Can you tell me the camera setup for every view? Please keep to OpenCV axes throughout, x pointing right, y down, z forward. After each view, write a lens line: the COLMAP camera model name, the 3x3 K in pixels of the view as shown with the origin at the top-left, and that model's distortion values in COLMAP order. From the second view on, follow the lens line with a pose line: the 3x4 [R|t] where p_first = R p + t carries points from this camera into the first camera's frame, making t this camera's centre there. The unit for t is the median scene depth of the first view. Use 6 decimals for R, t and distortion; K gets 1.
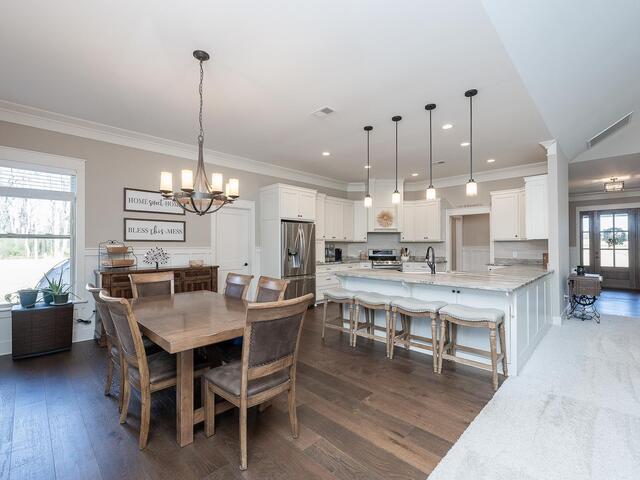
lens RADIAL K [[292.9, 0, 320.0], [0, 292.9, 240.0], [0, 0, 1]] dist [-0.001585, -0.000177]
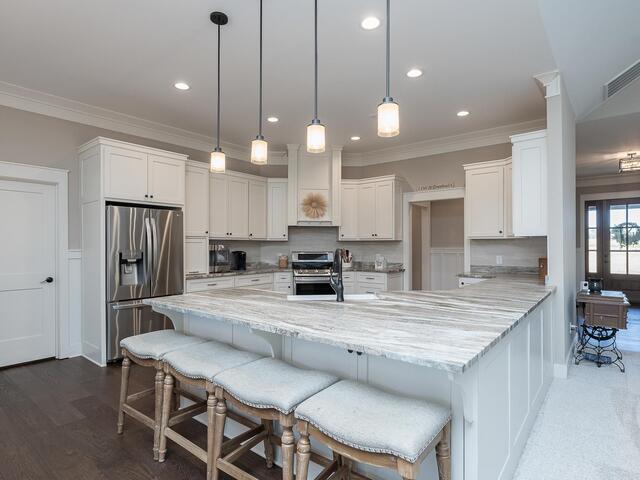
lens RADIAL K [[348.3, 0, 320.0], [0, 348.3, 240.0], [0, 0, 1]] dist [0.000566, 0.000266]
pose [[0.995972, 0.000845, 0.089662, 0.179867], [-0.001027, 0.999997, 0.001987, 0.002917], [-0.089660, -0.002071, 0.995970, 0.235756]]
